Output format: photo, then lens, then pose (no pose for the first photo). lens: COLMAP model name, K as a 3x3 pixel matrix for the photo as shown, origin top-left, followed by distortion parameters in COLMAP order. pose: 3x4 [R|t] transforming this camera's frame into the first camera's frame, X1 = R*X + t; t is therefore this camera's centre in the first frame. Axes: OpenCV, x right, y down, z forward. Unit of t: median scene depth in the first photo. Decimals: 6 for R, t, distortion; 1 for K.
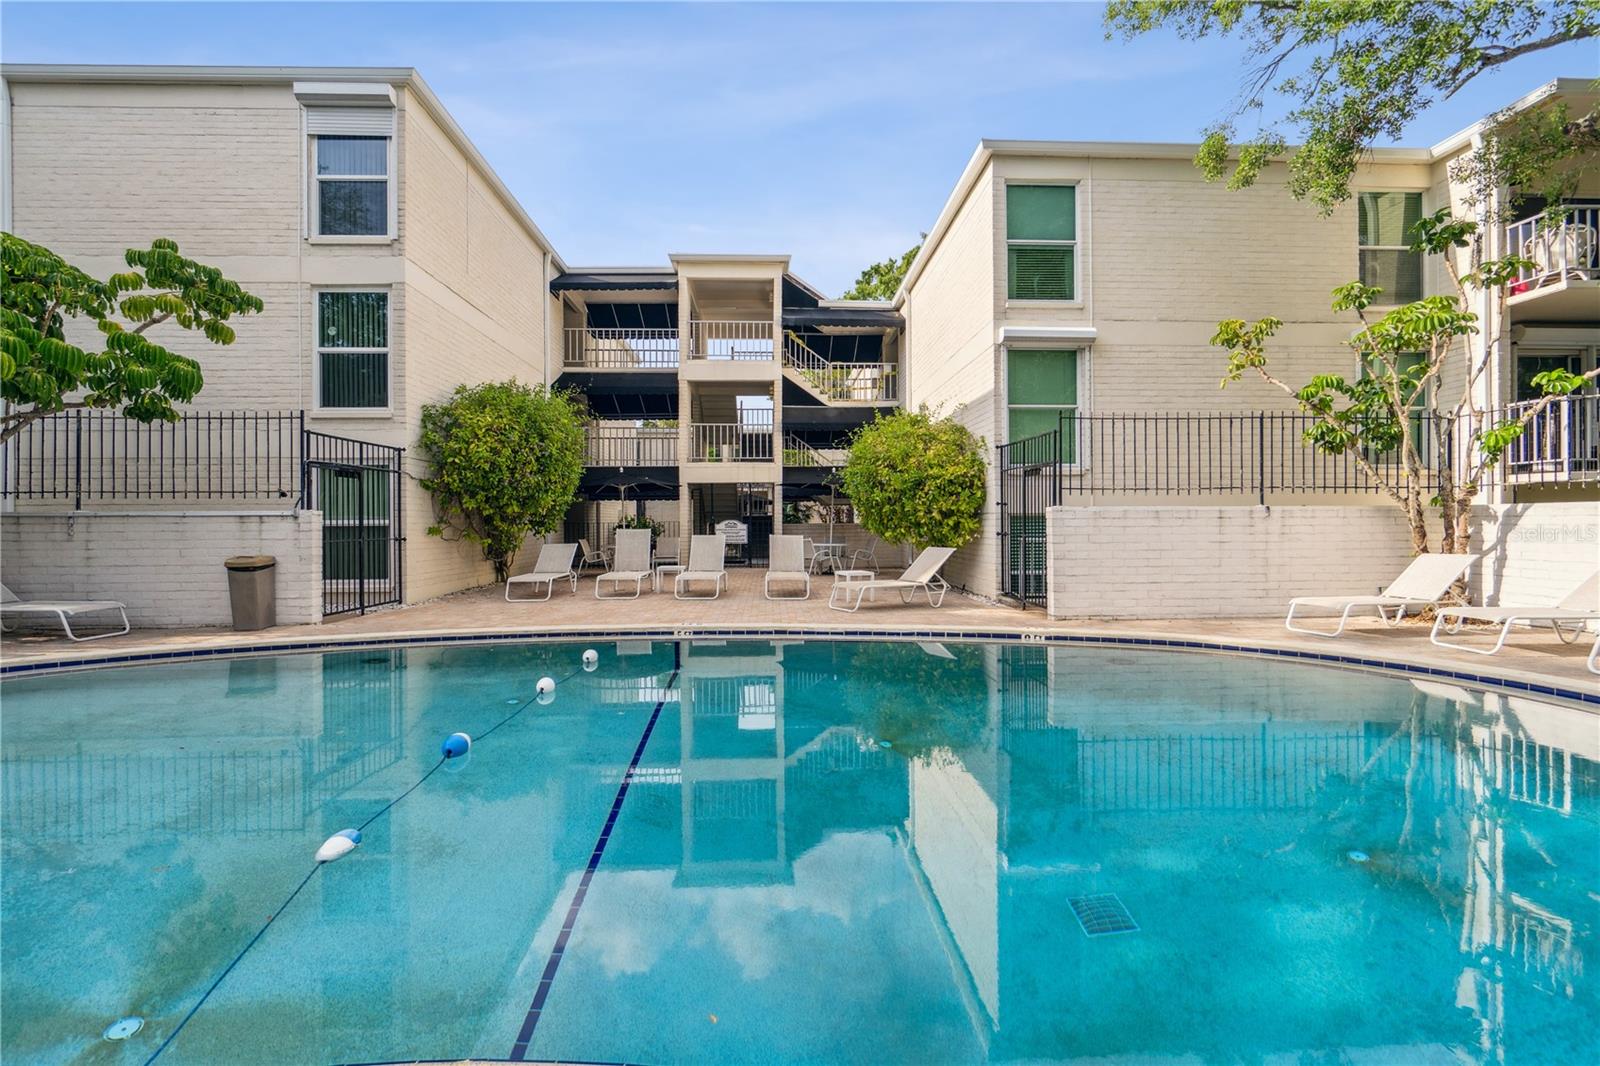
lens RADIAL K [[739.3, 0, 802.1], [0, 739.3, 520.7], [0, 0, 1]] dist [-0.002109, 0.000062]
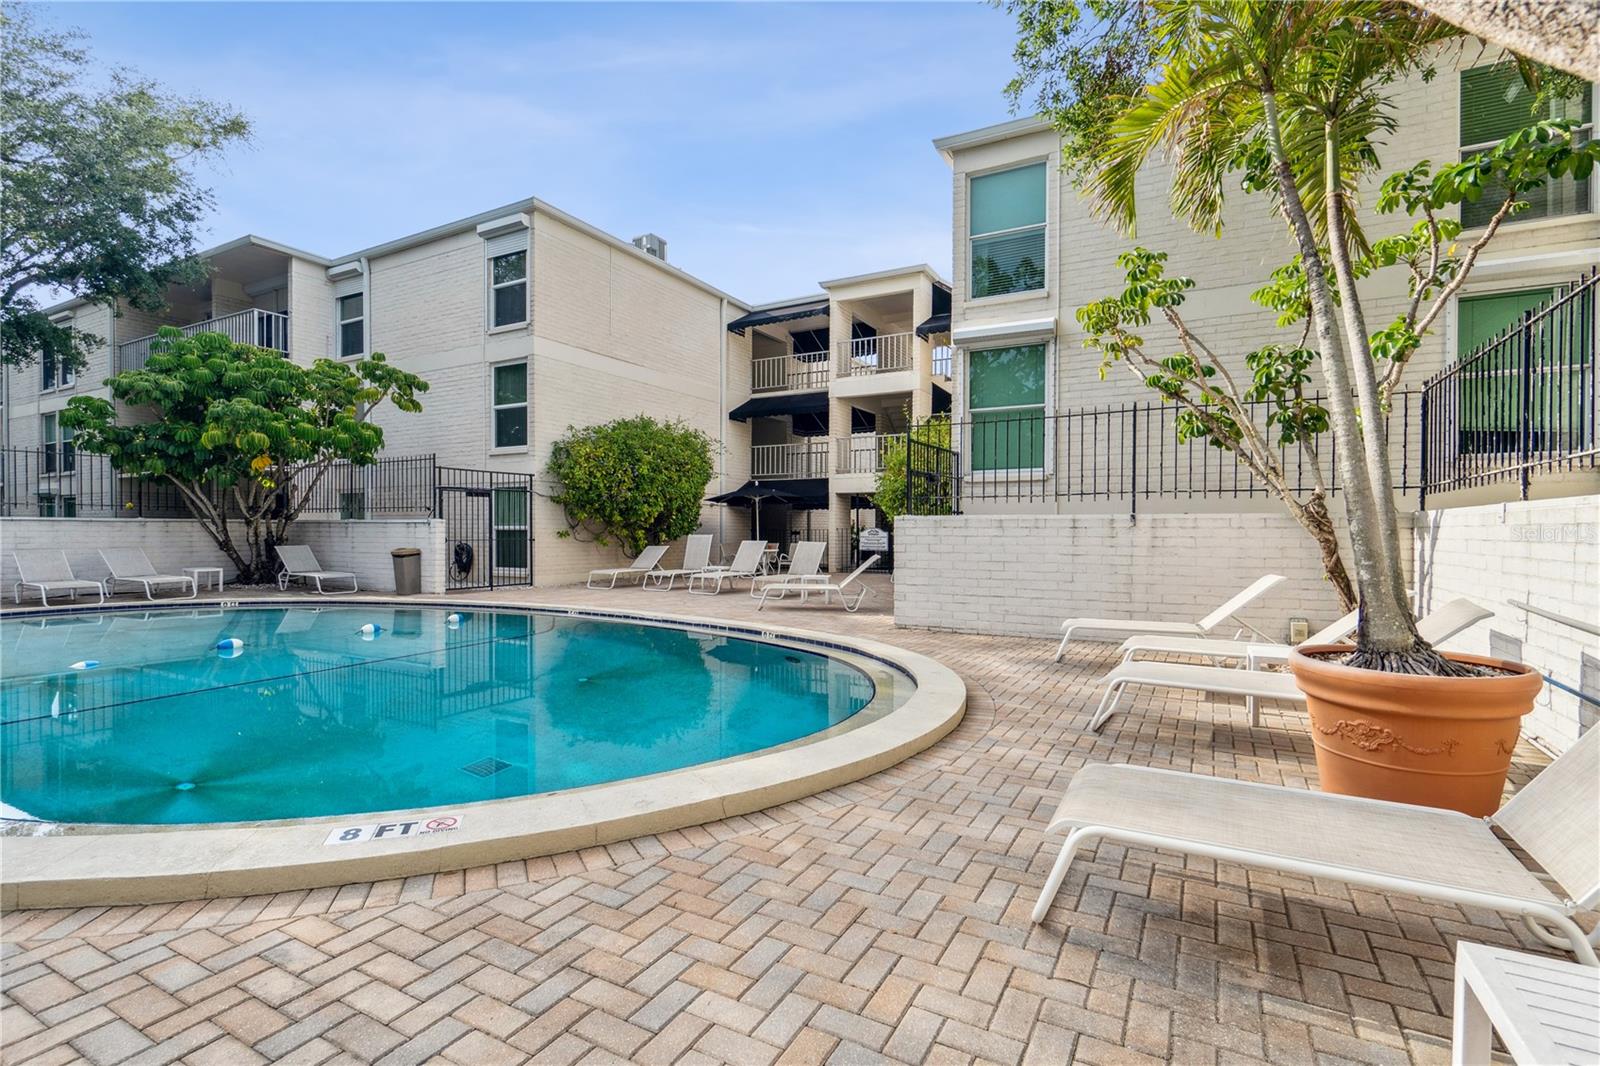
lens RADIAL K [[762.9, 0, 793.4], [0, 762.9, 540.2], [0, 0, 1]] dist [-0.000357, -0.000121]
pose [[0.851982, 0.014592, -0.523367, 0.624926], [-0.006487, 0.999829, 0.017316, -0.002005], [0.523531, -0.011357, 0.851931, 0.034189]]
